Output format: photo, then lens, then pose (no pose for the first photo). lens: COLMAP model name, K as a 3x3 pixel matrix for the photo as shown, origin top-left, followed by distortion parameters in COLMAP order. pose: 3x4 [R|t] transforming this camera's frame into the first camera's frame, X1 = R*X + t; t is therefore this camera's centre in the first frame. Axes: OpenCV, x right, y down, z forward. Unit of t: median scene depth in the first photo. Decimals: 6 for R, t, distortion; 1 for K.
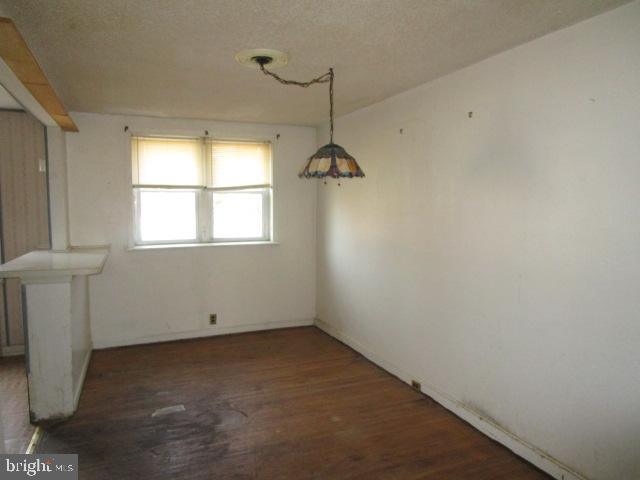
lens RADIAL K [[455.6, 0, 320.5], [0, 455.6, 239.2], [0, 0, 1]] dist [-0.011053, -0.002909]
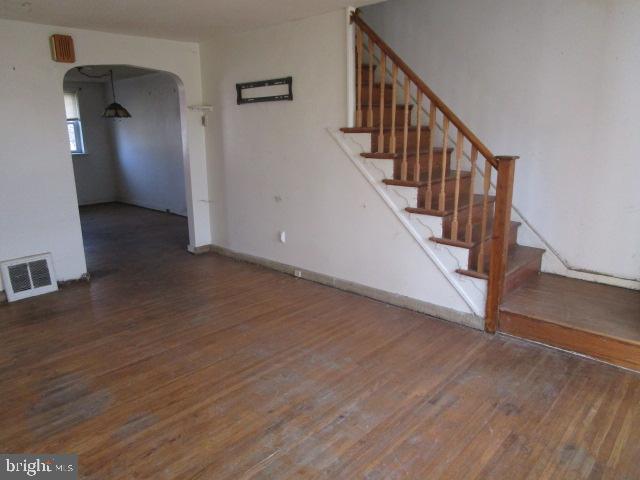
lens RADIAL K [[455.6, 0, 318.2], [0, 455.6, 239.0], [0, 0, 1]] dist [-0.011053, -0.002909]
pose [[0.912566, -0.110768, 0.393642, -0.015846], [0.047184, 0.984708, 0.167703, 0.134013], [-0.406198, -0.134466, 0.903837, -1.573628]]
